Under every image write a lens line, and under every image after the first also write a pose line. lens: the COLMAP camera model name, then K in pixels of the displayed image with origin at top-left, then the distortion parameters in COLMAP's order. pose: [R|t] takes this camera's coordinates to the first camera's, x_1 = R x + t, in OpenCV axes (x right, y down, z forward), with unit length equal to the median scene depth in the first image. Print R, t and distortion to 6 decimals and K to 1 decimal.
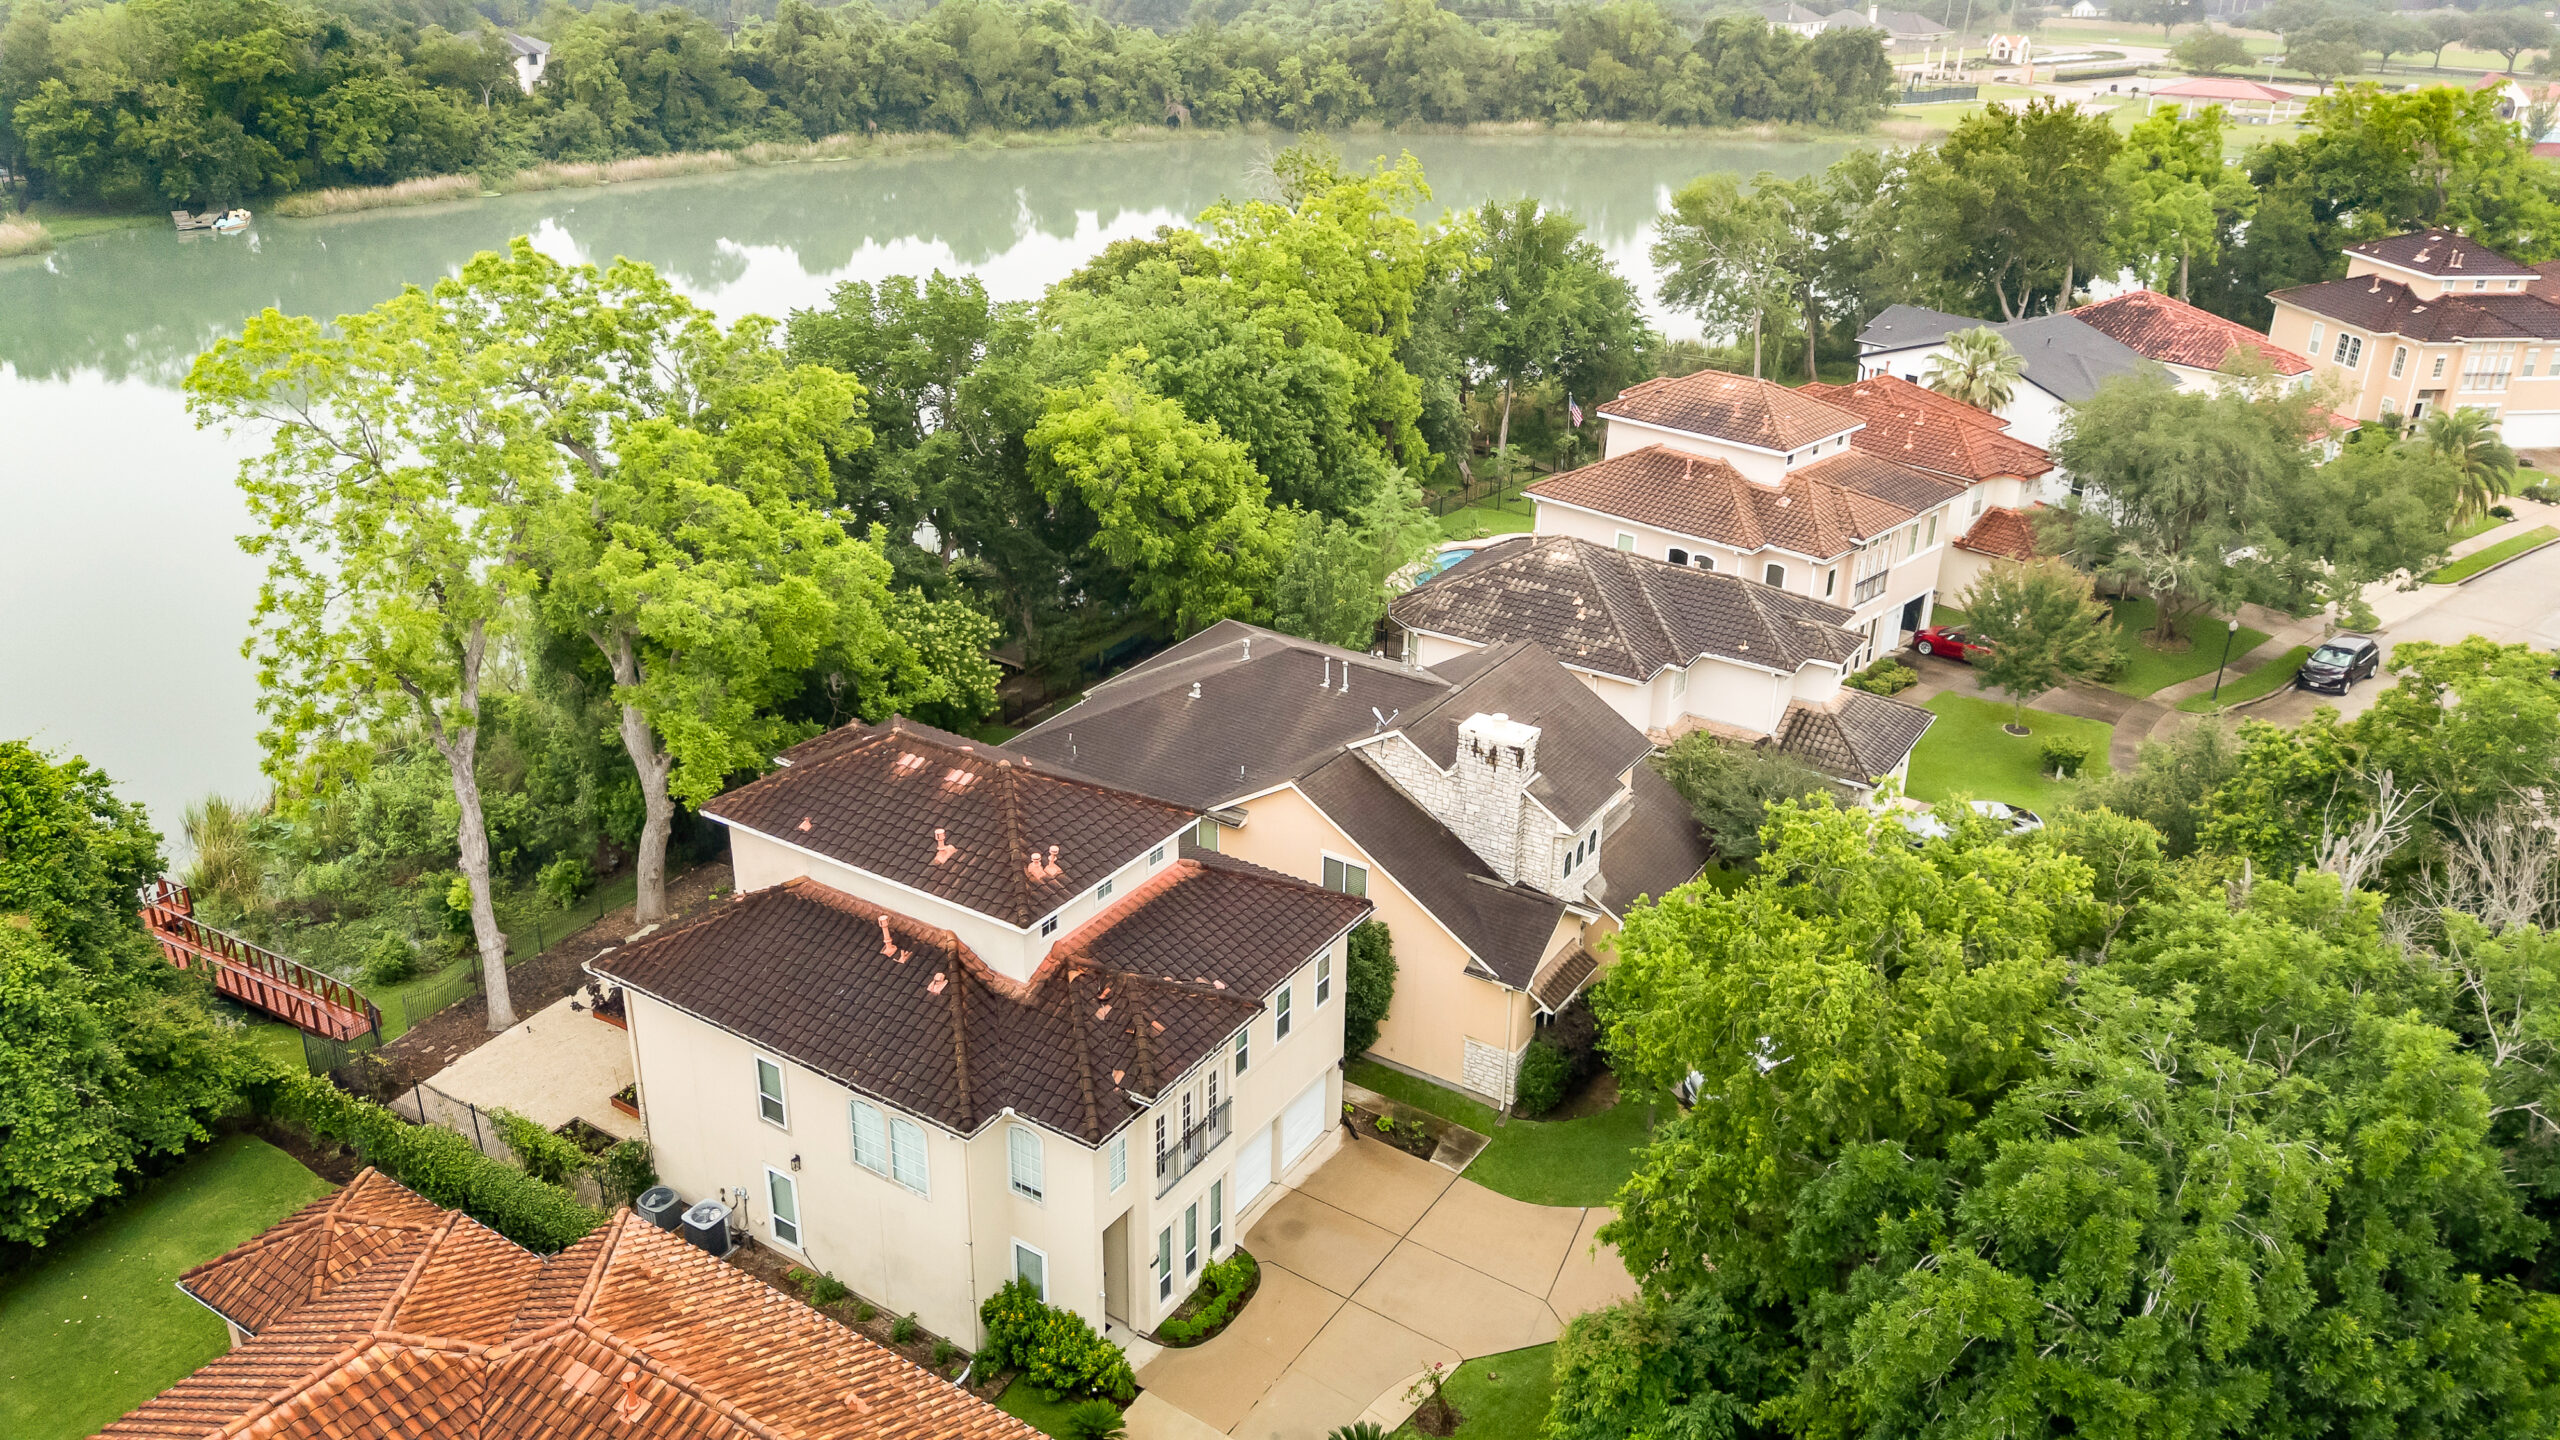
lens RADIAL K [[1867.7, 0, 1275.4], [0, 1867.7, 713.8], [0, 0, 1]] dist [0.058322, -0.052631]
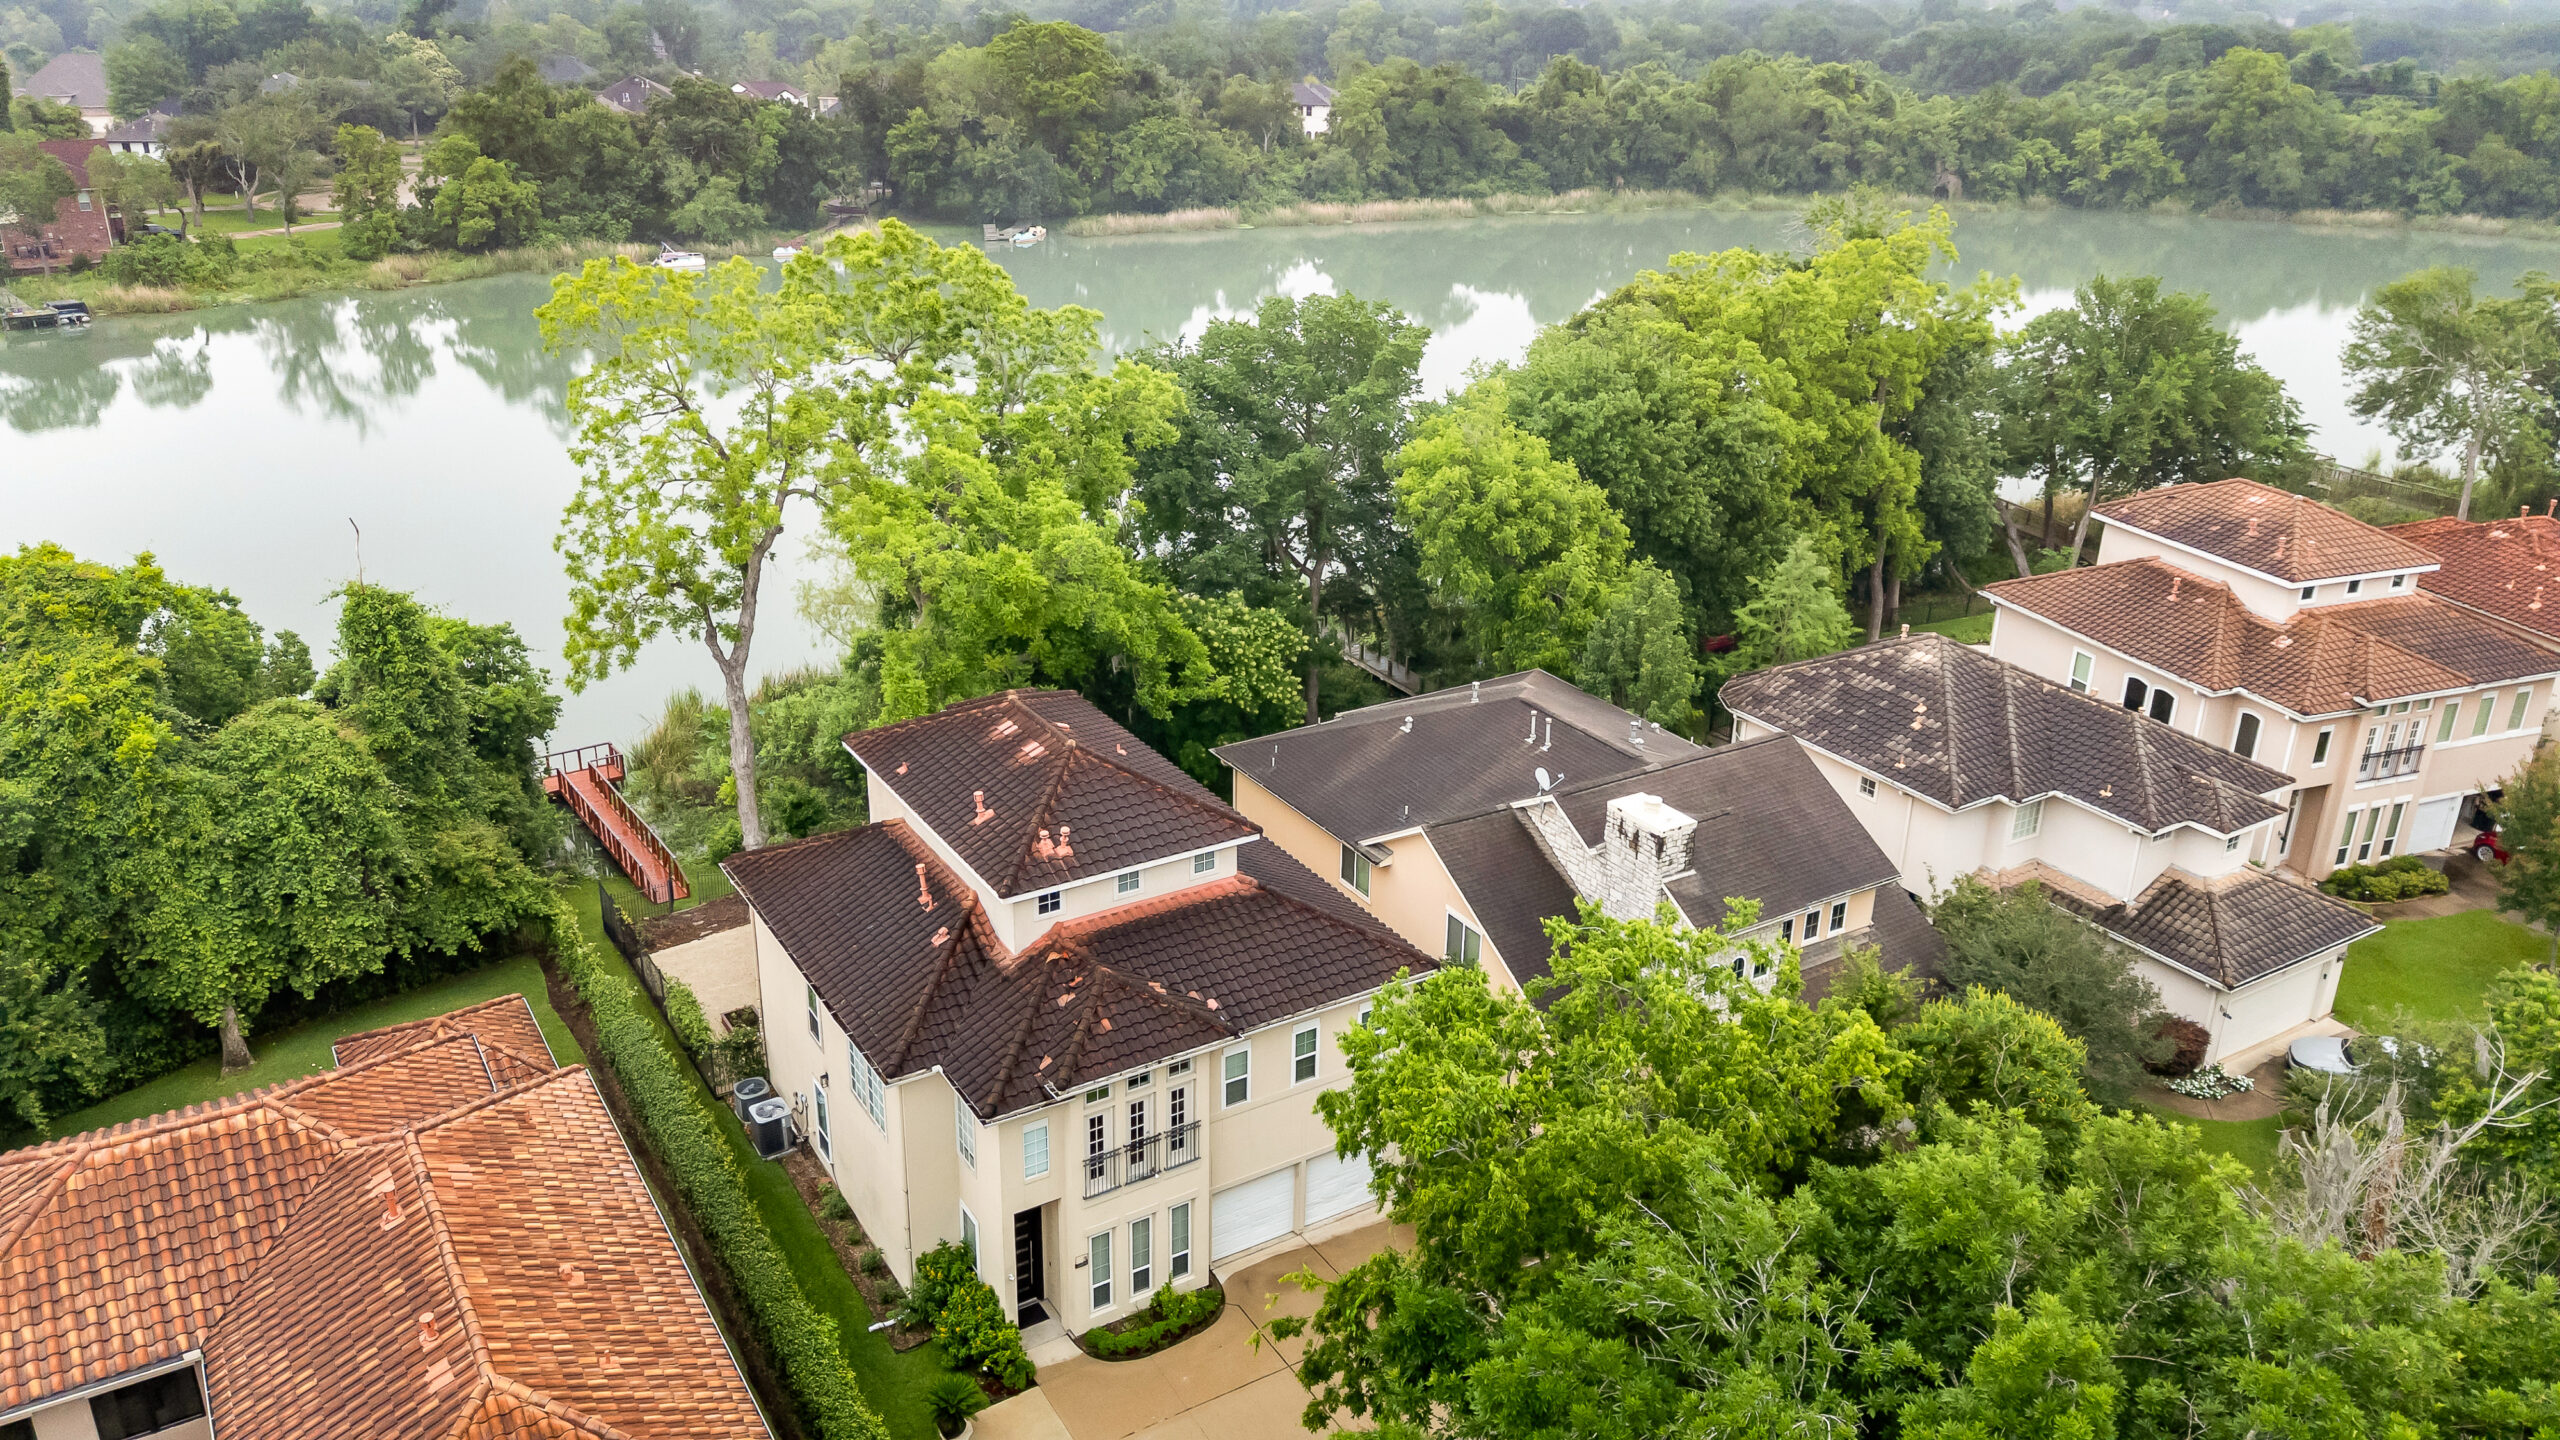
lens RADIAL K [[1867.7, 0, 1275.4], [0, 1867.7, 713.8], [0, 0, 1]] dist [0.058322, -0.052631]
pose [[0.905004, 0.161916, -0.393383, 0.222937], [-0.174901, 0.984582, 0.002882, -0.007200], [0.387784, 0.066195, 0.919370, 0.070826]]
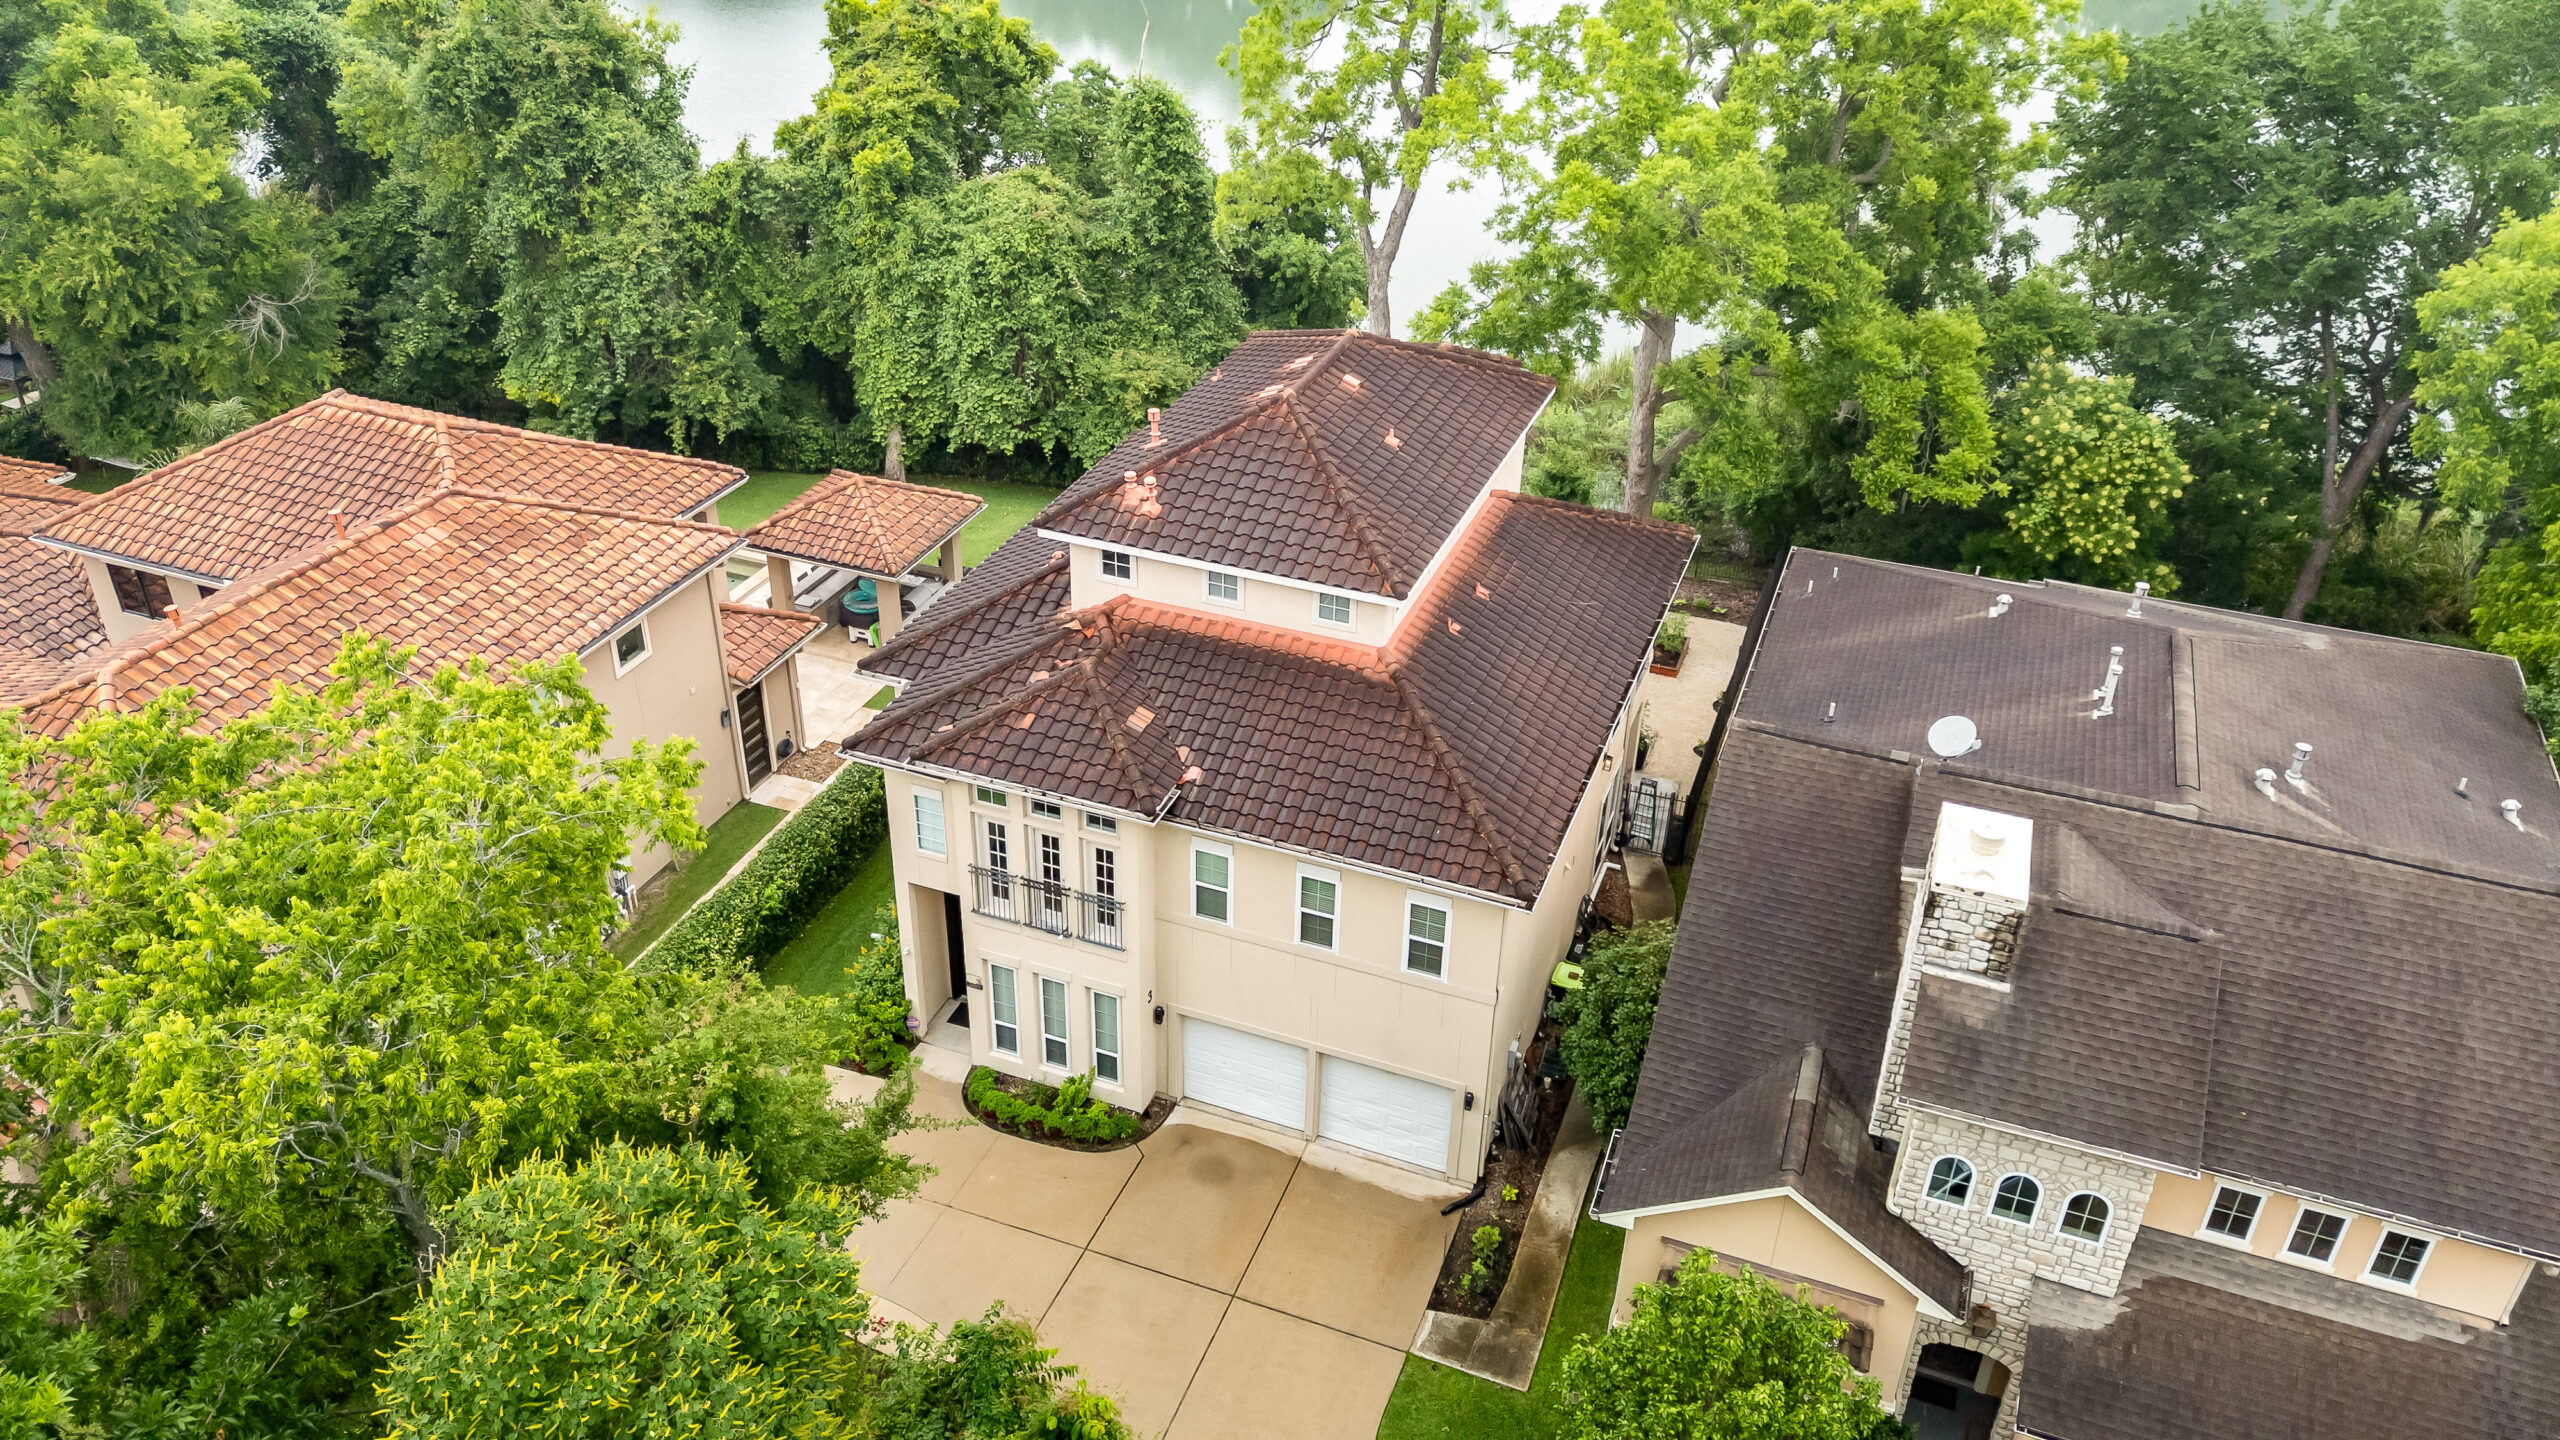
lens RADIAL K [[1867.7, 0, 1275.4], [0, 1867.7, 713.8], [0, 0, 1]] dist [0.058322, -0.052631]
pose [[0.211278, 0.501717, -0.838833, 0.346562], [-0.410700, 0.824339, 0.389604, -0.099856], [0.886954, 0.262194, 0.380220, 0.473766]]
